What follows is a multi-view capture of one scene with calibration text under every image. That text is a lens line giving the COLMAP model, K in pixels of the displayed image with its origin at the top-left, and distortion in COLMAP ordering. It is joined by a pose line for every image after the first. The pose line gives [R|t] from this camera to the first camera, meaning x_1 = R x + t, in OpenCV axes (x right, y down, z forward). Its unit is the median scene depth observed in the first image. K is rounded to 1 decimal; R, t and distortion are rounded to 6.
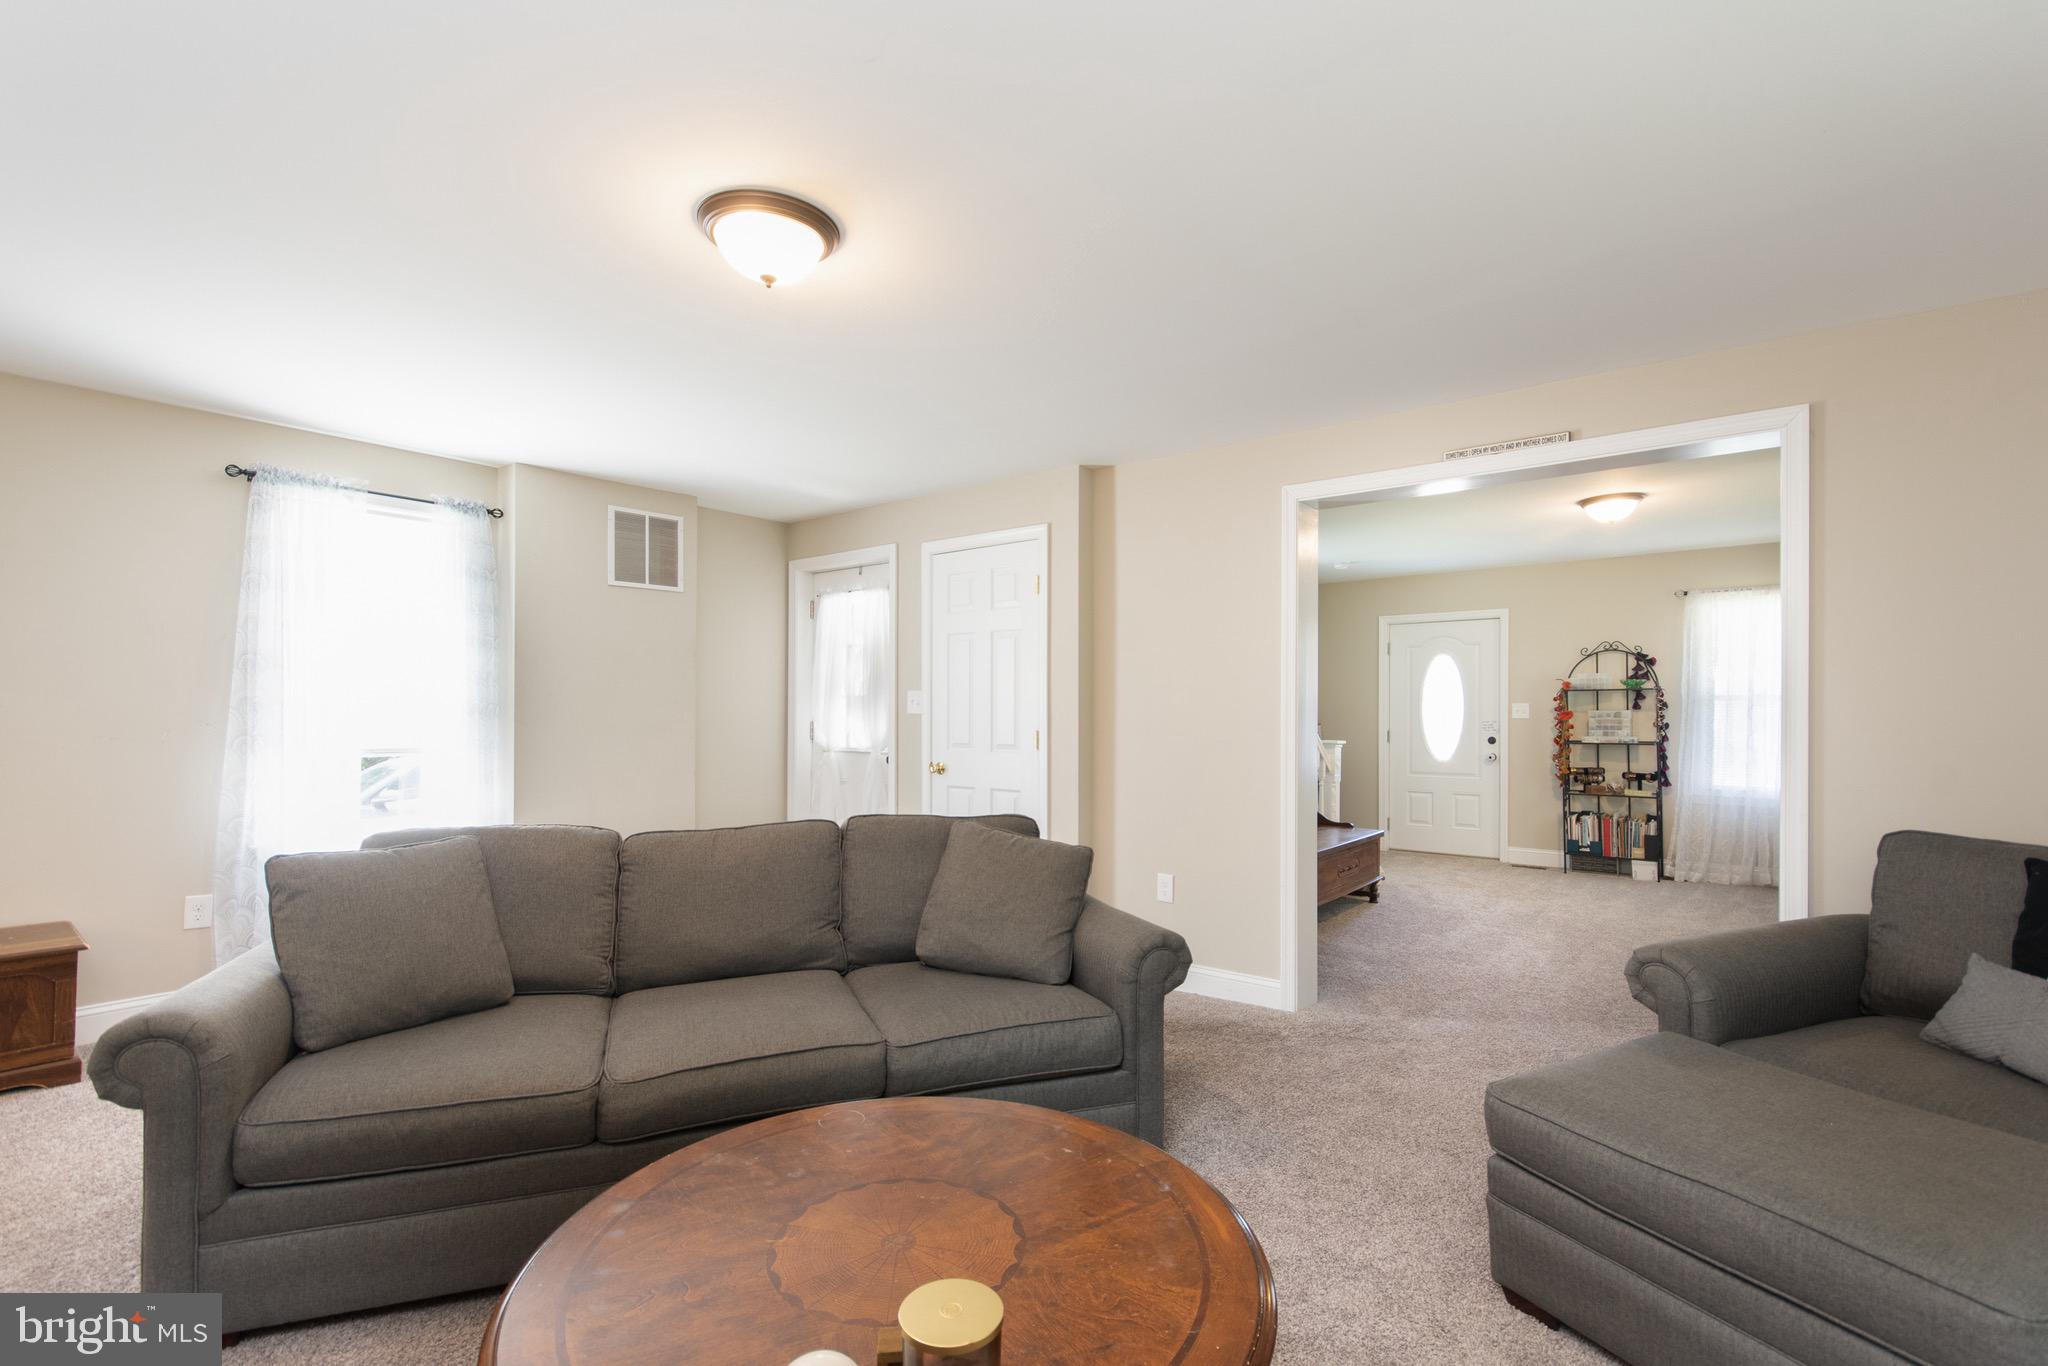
lens RADIAL K [[917.4, 0, 1026.7], [0, 917.4, 707.4], [0, 0, 1]] dist [0.001423, 0.001954]
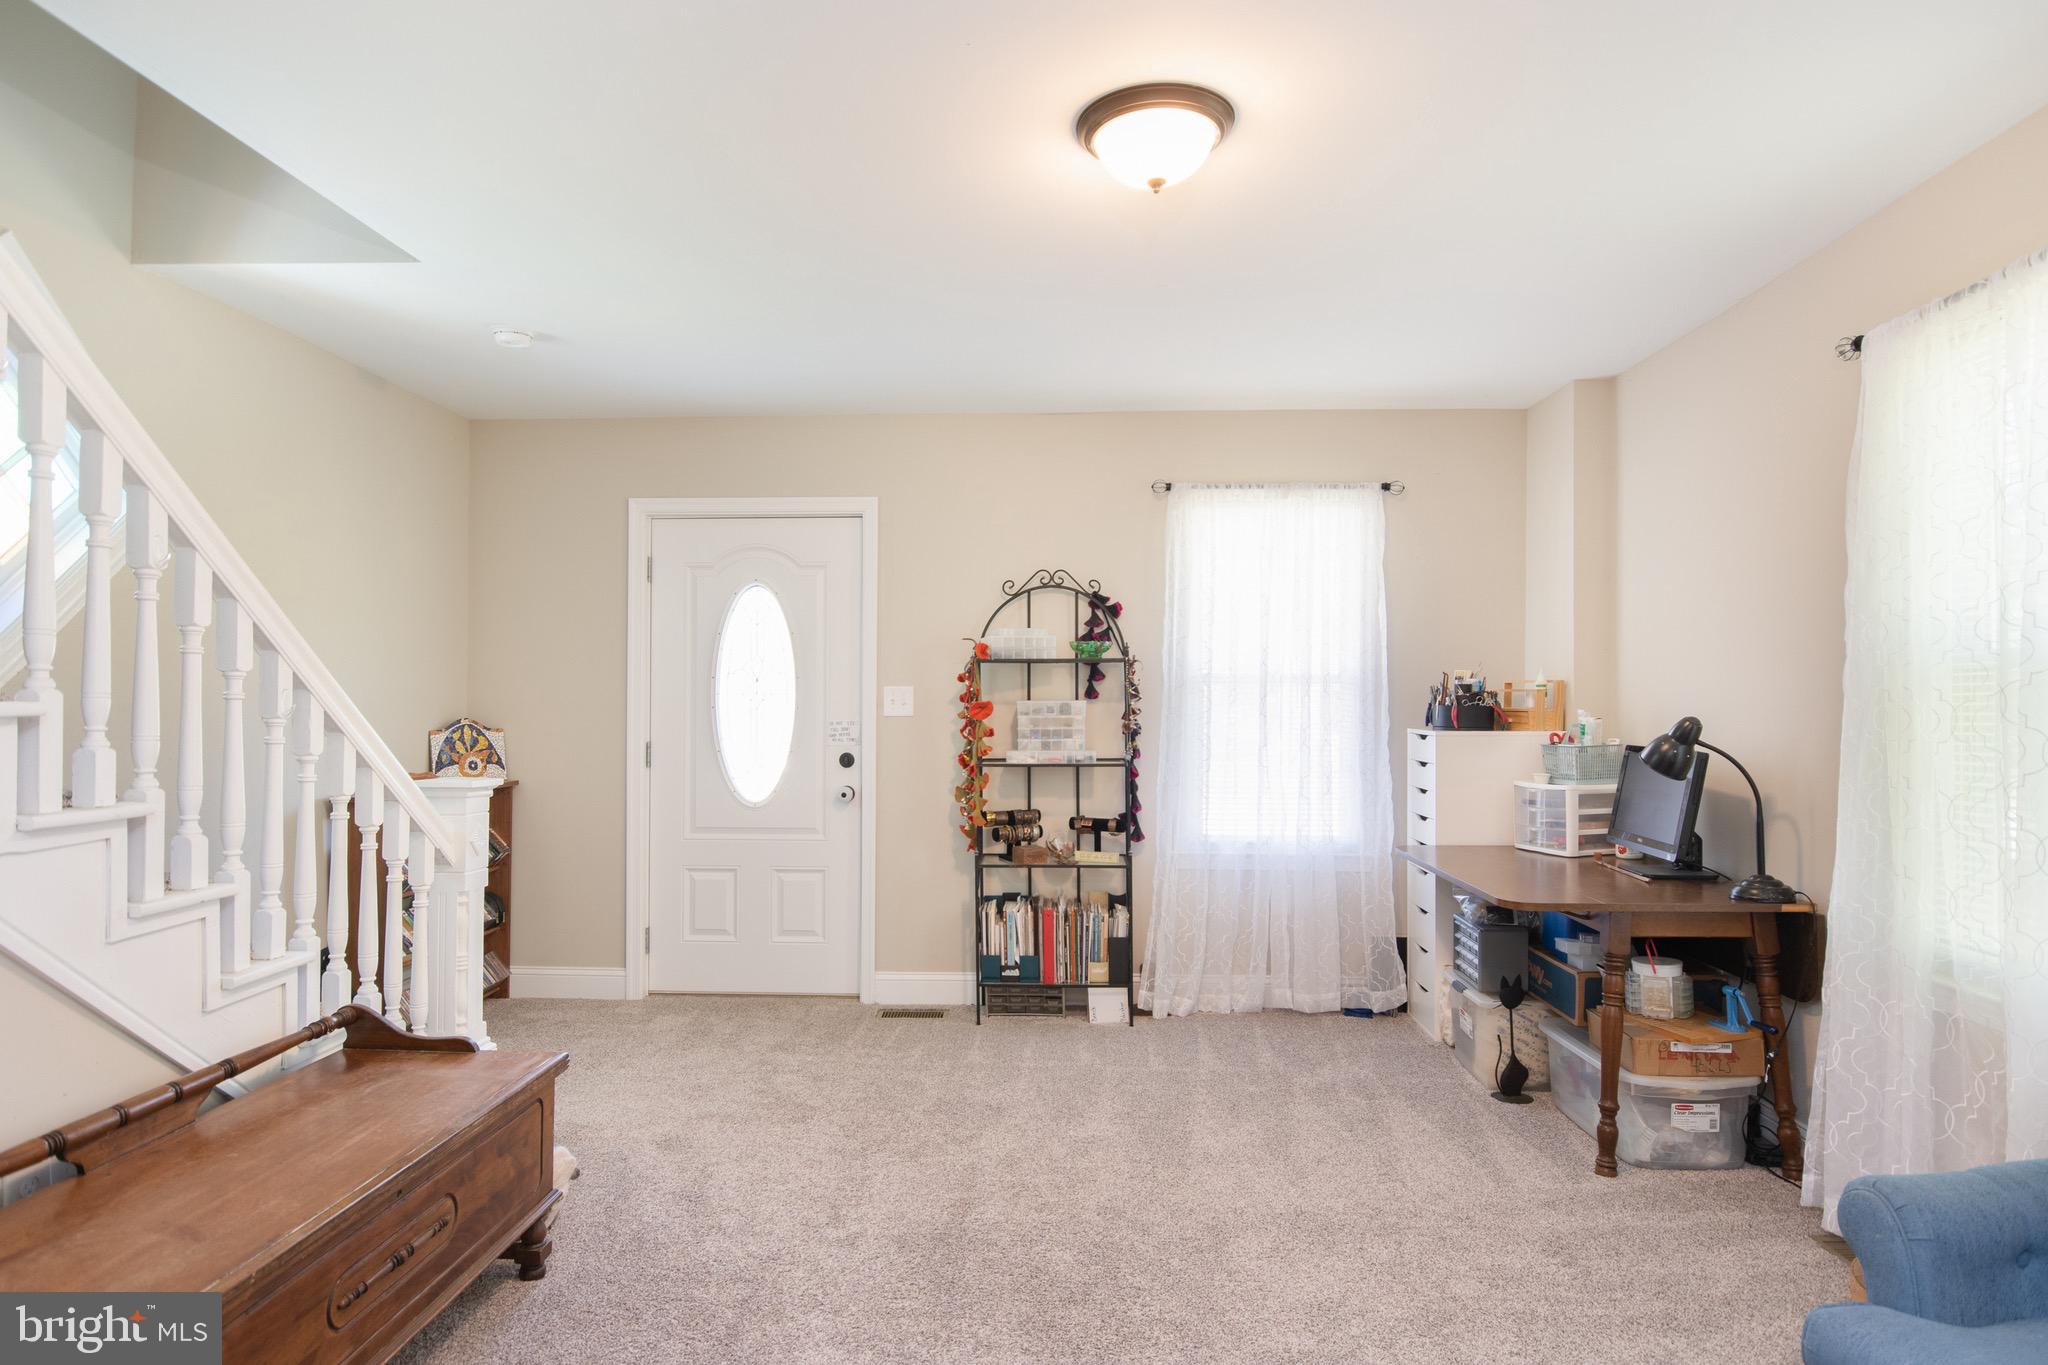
lens RADIAL K [[1145.6, 0, 1023.2], [0, 1145.6, 693.8], [0, 0, 1]] dist [0.001110, -0.000018]
pose [[0.805701, 0.006042, 0.592291, 0.238295], [-0.005164, 0.999982, -0.003177, 0.001664], [-0.592299, -0.000499, 0.805718, 0.489148]]
